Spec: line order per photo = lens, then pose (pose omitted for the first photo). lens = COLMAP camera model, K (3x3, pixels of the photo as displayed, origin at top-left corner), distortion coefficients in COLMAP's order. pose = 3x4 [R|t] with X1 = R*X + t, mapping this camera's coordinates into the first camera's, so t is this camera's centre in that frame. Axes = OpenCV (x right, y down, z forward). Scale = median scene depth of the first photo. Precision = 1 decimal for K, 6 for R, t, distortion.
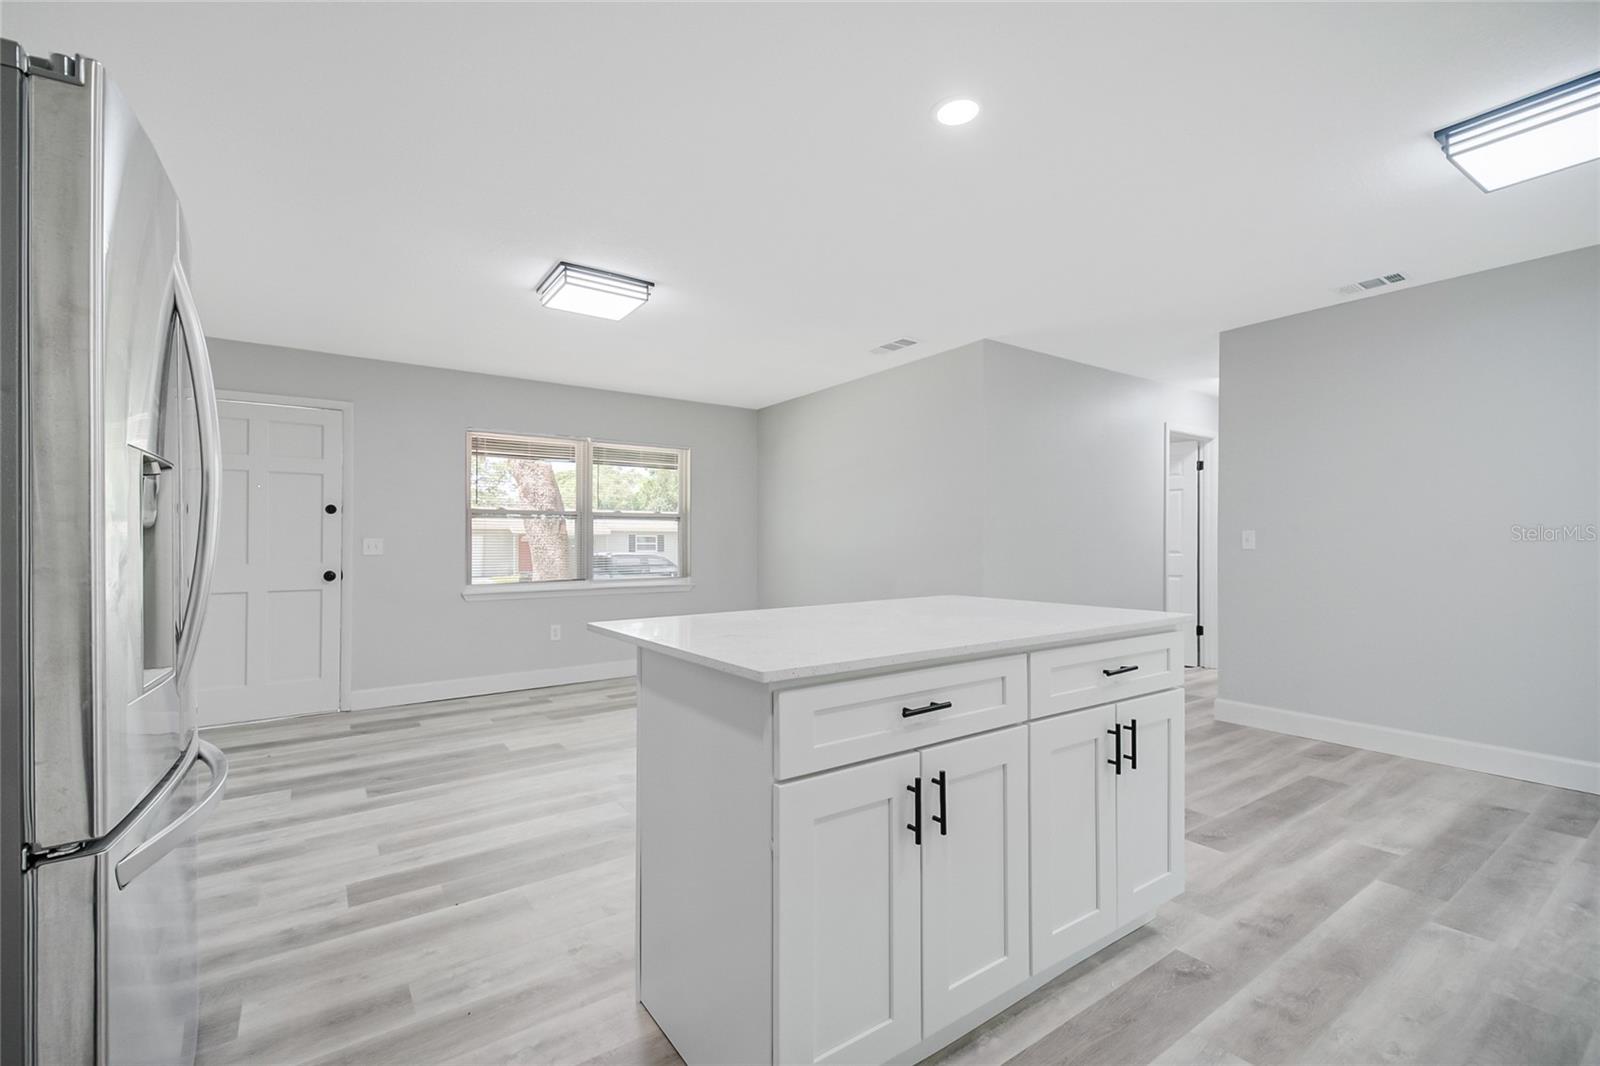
lens RADIAL K [[714.6, 0, 798.4], [0, 714.6, 539.1], [0, 0, 1]] dist [0.005278, 0.000608]
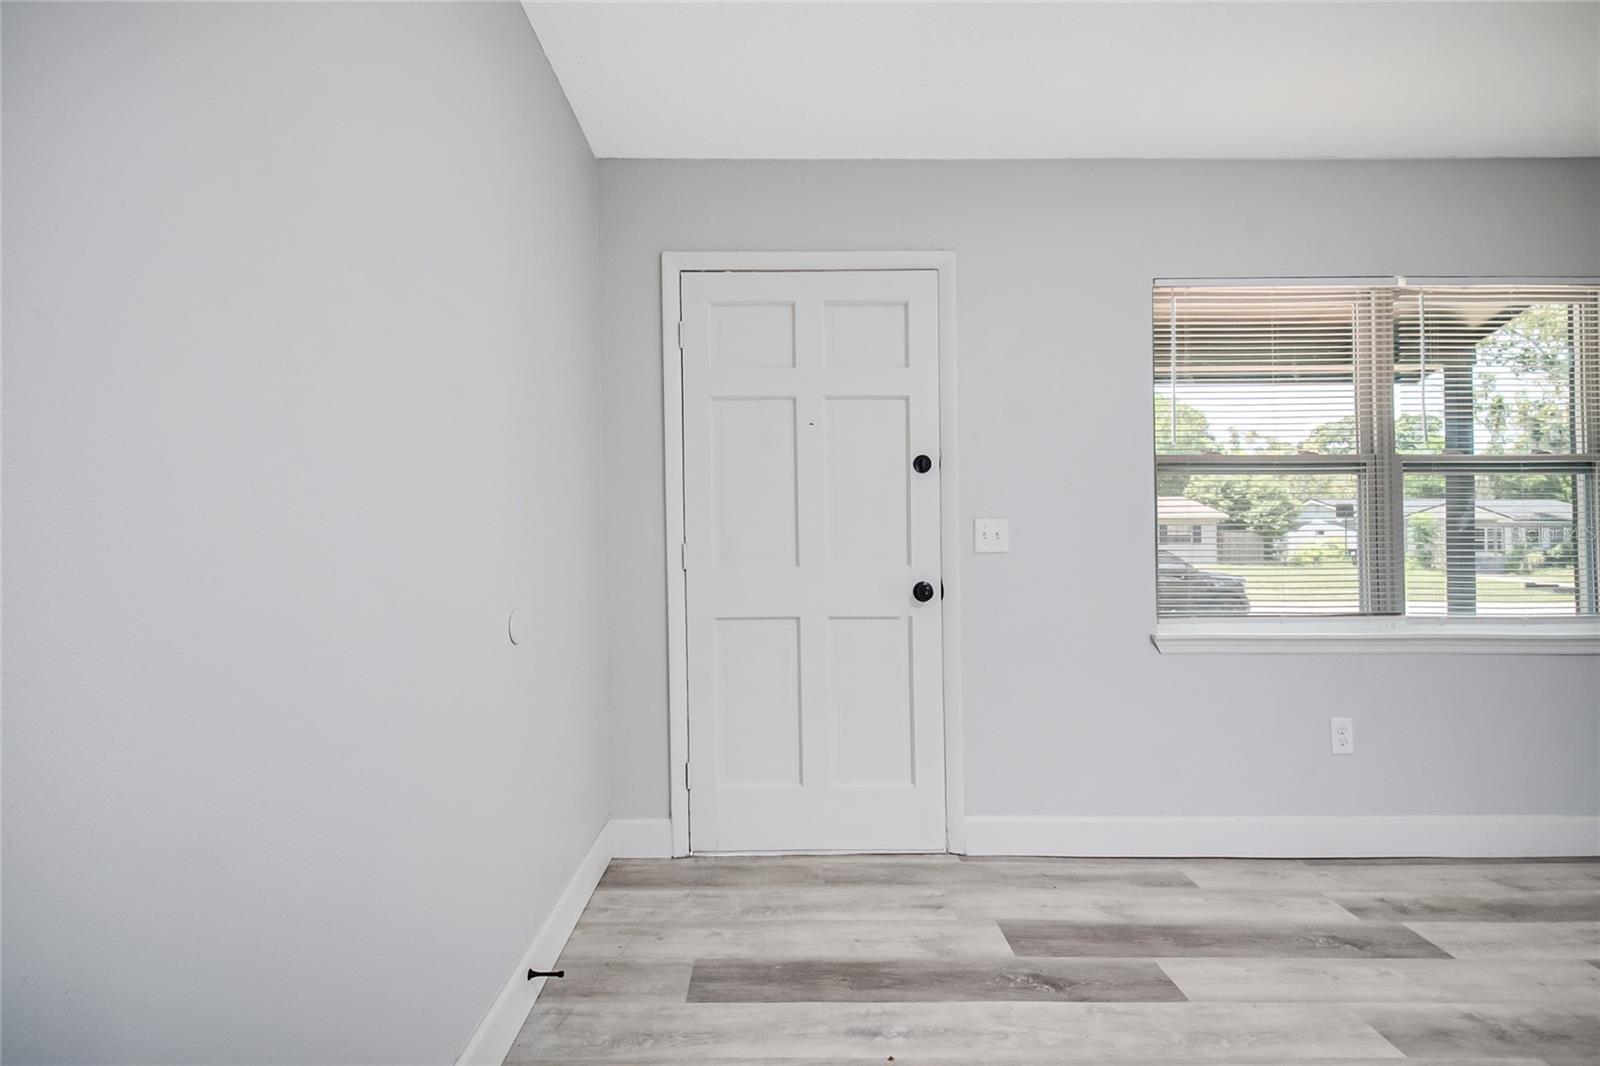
lens RADIAL K [[714.6, 0, 798.4], [0, 714.6, 539.1], [0, 0, 1]] dist [0.005278, 0.000608]
pose [[0.826712, 0.012793, -0.562481, -0.546086], [-0.004039, 0.999851, 0.016805, 0.006667], [0.562611, -0.011621, 0.826640, 0.651357]]
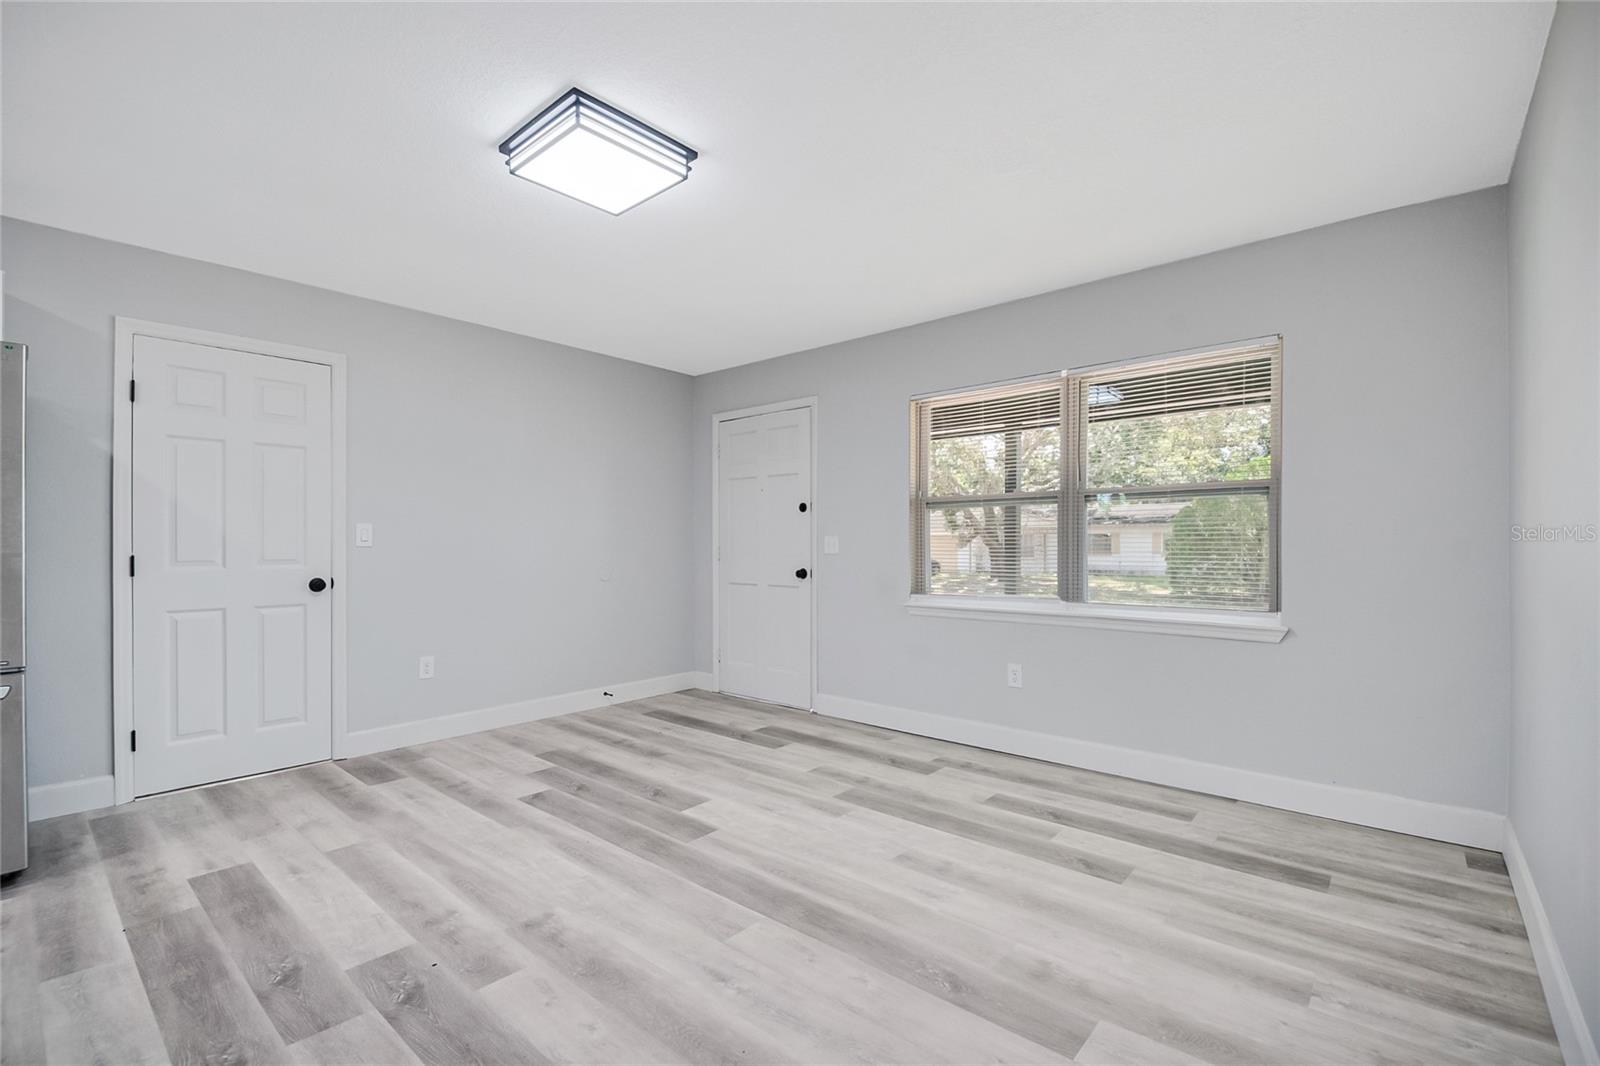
lens RADIAL K [[682.7, 0, 799.8], [0, 682.7, 535.7], [0, 0, 1]] dist [-0.027371, 0.000125]
pose [[0.270231, -0.000560, -0.962795, 0.337941], [0.004361, 0.999990, 0.000643, -0.003114], [0.962786, -0.004372, 0.270231, 0.924241]]
